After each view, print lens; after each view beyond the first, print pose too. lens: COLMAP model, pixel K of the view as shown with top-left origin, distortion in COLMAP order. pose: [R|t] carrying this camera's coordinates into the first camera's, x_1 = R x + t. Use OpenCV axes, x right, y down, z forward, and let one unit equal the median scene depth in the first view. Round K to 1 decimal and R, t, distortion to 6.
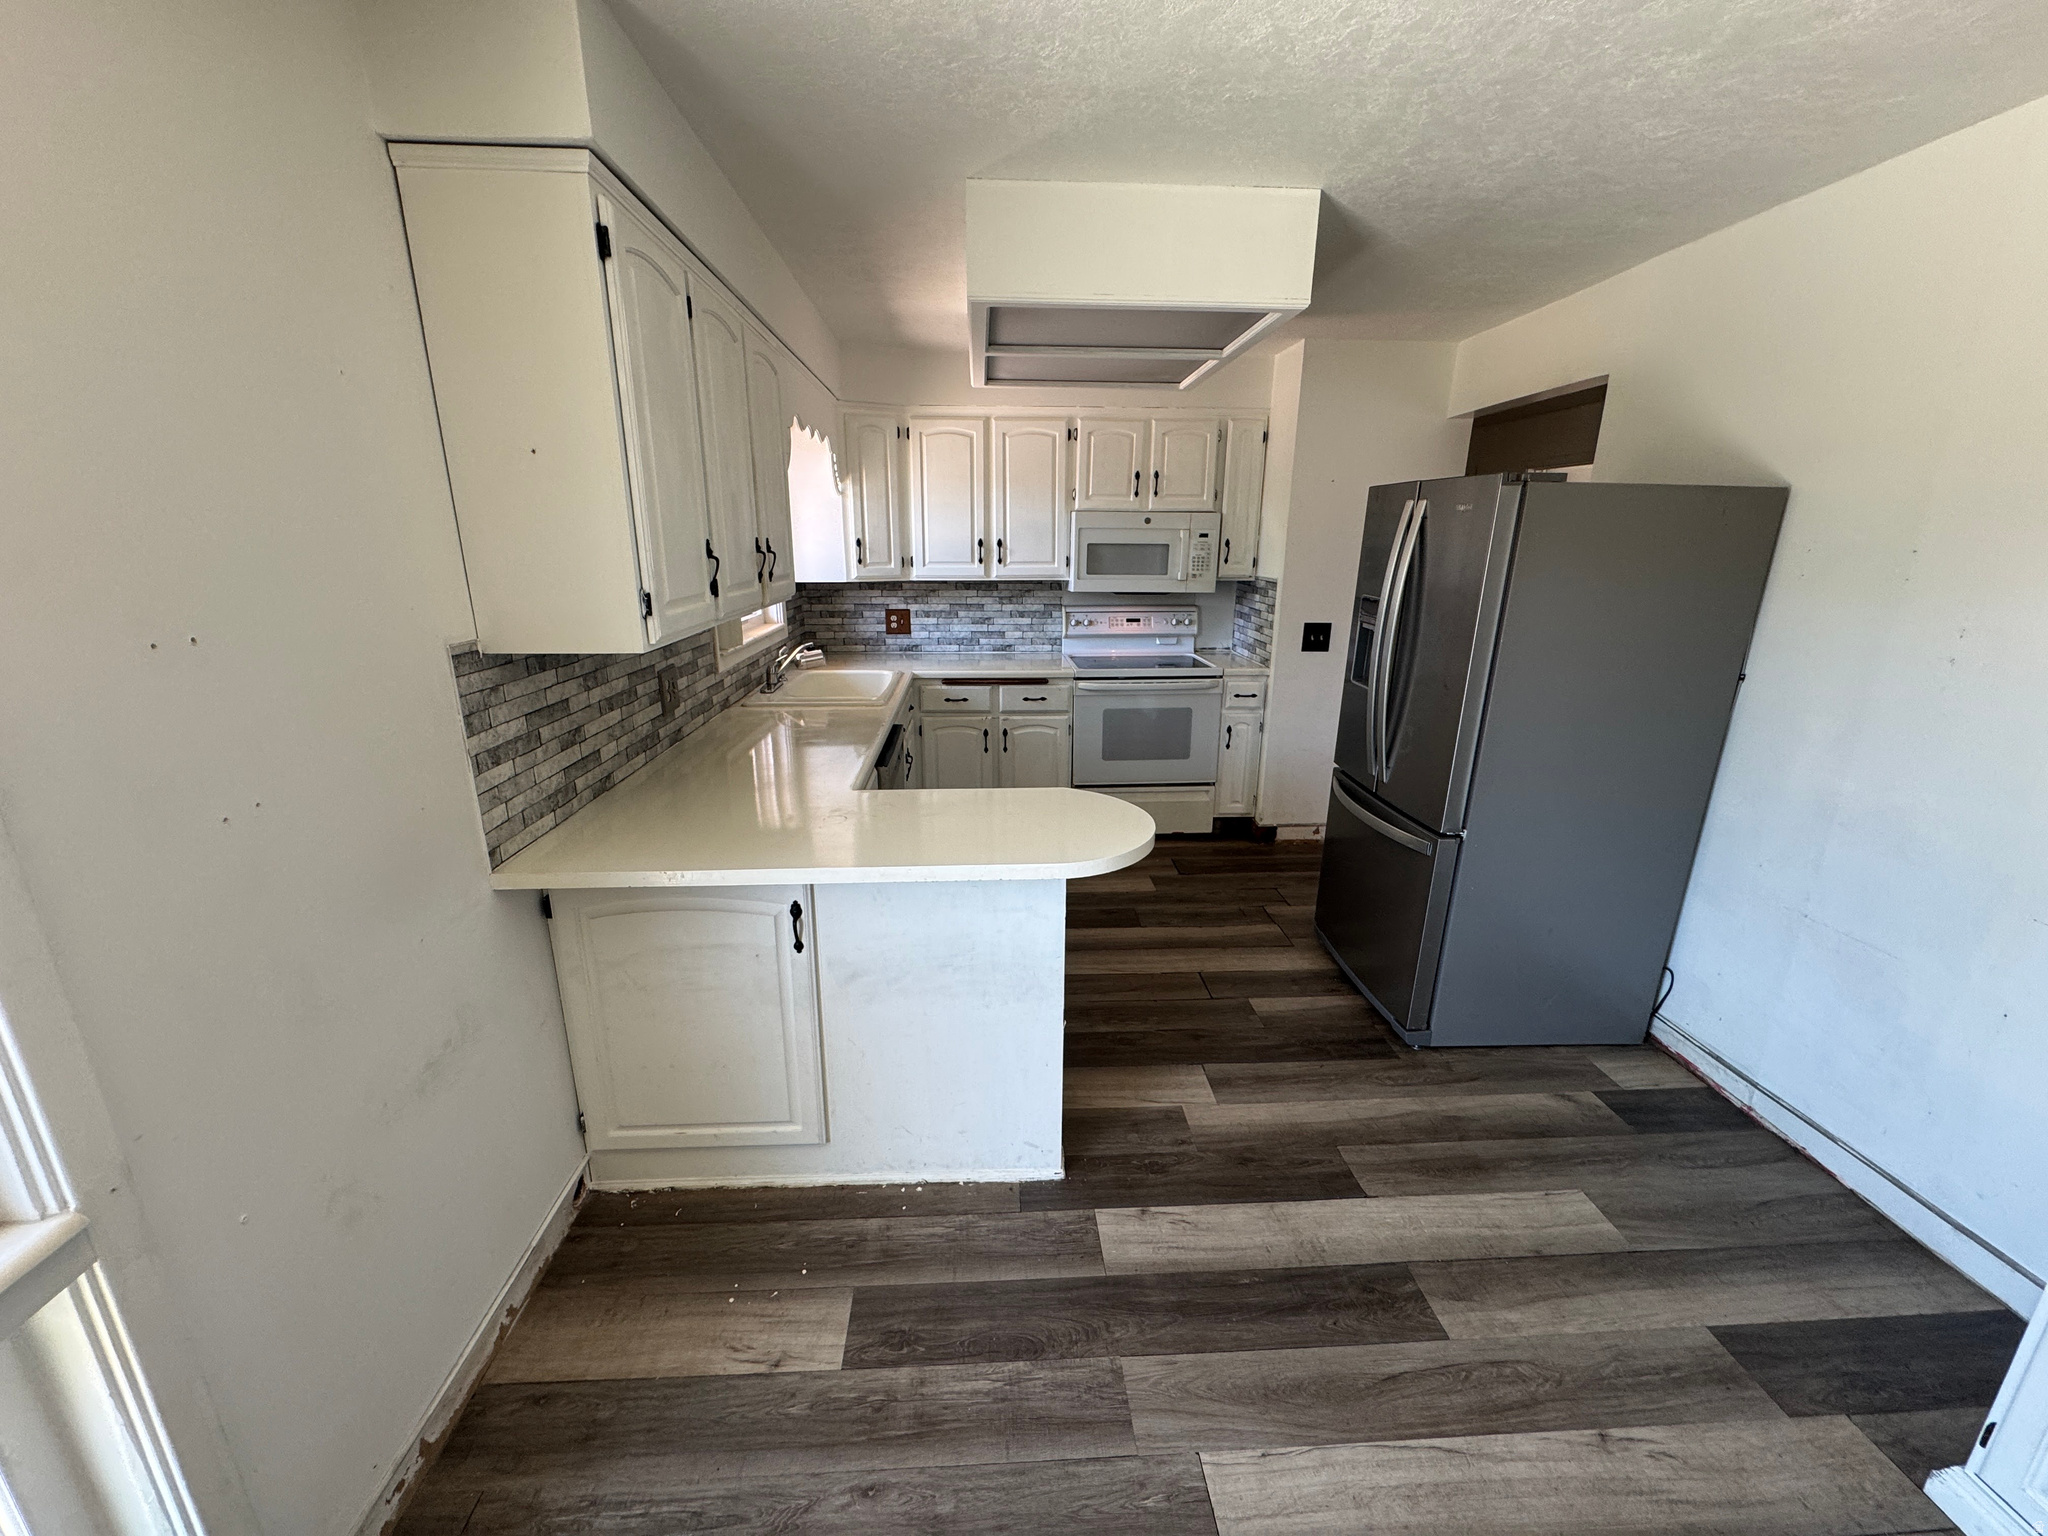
lens RADIAL K [[832.1, 0, 1019.4], [0, 832.1, 772.3], [0, 0, 1]] dist [0.016991, 0.000163]
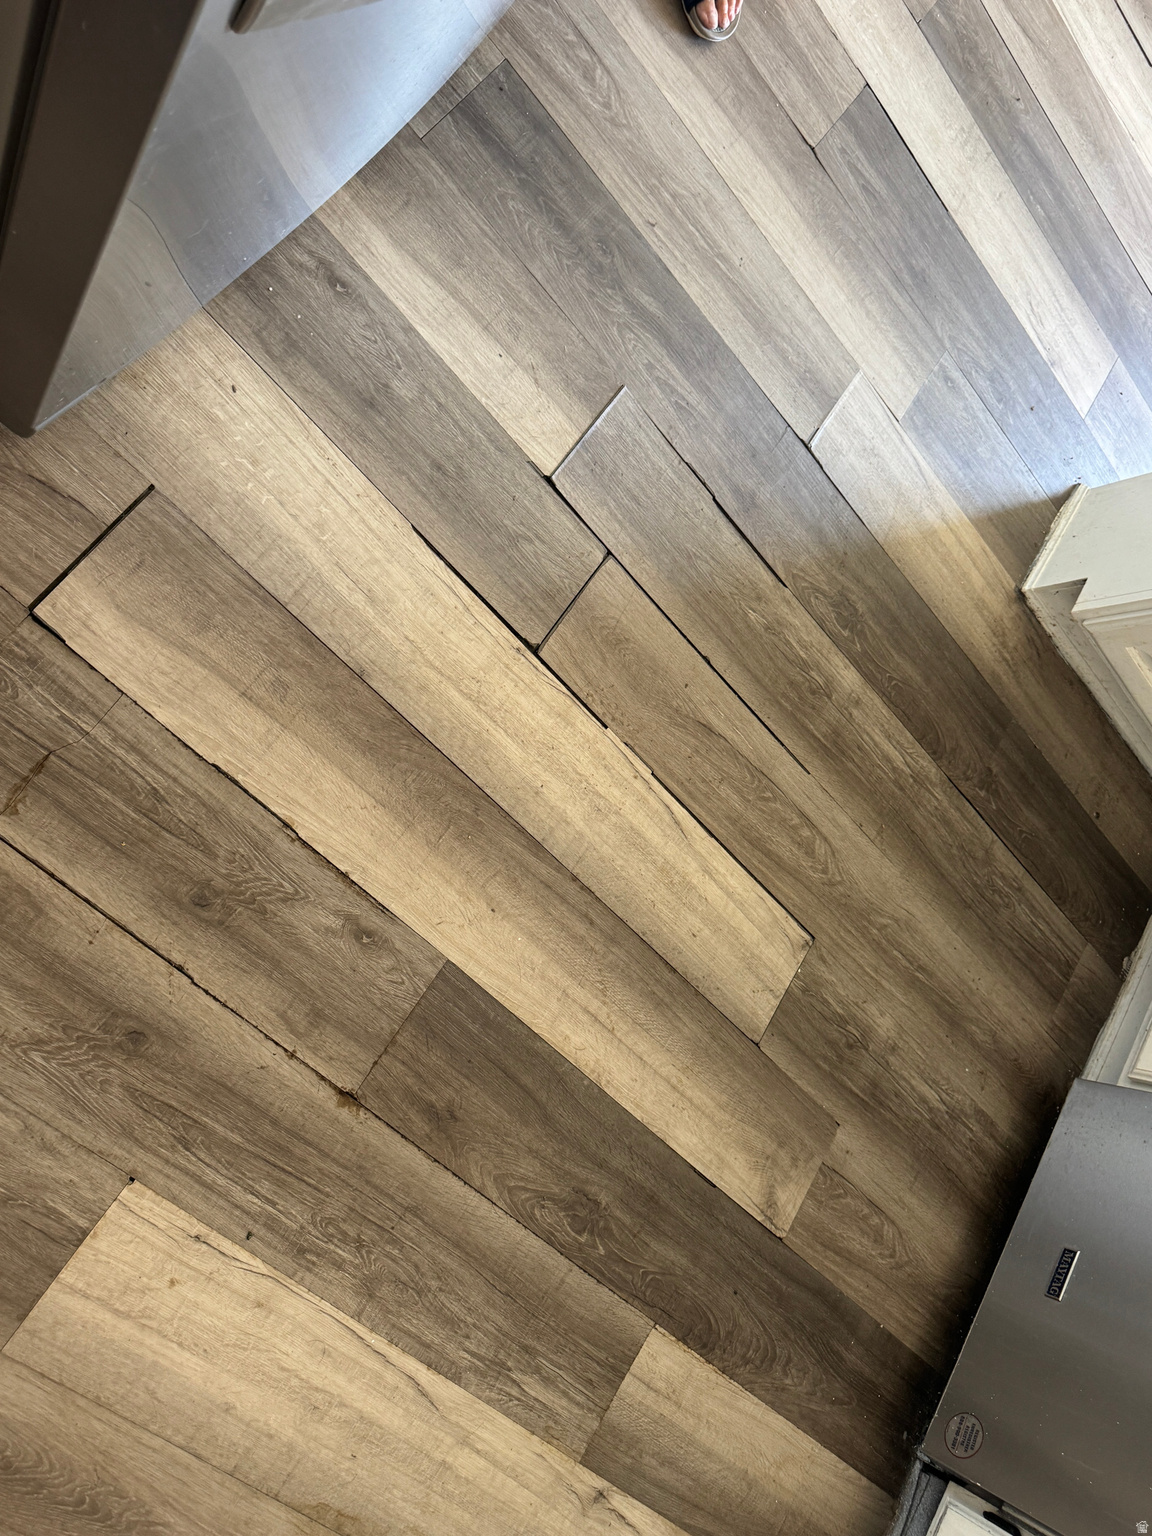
lens RADIAL K [[1133.1, 0, 575.8], [0, 1133.1, 769.7], [0, 0, 1]] dist [0.002893, -0.004861]
pose [[-0.624394, -0.694189, -0.358098, 0.400911], [-0.349554, -0.161651, 0.922865, -0.223823], [-0.698530, 0.701407, -0.141723, 1.310939]]
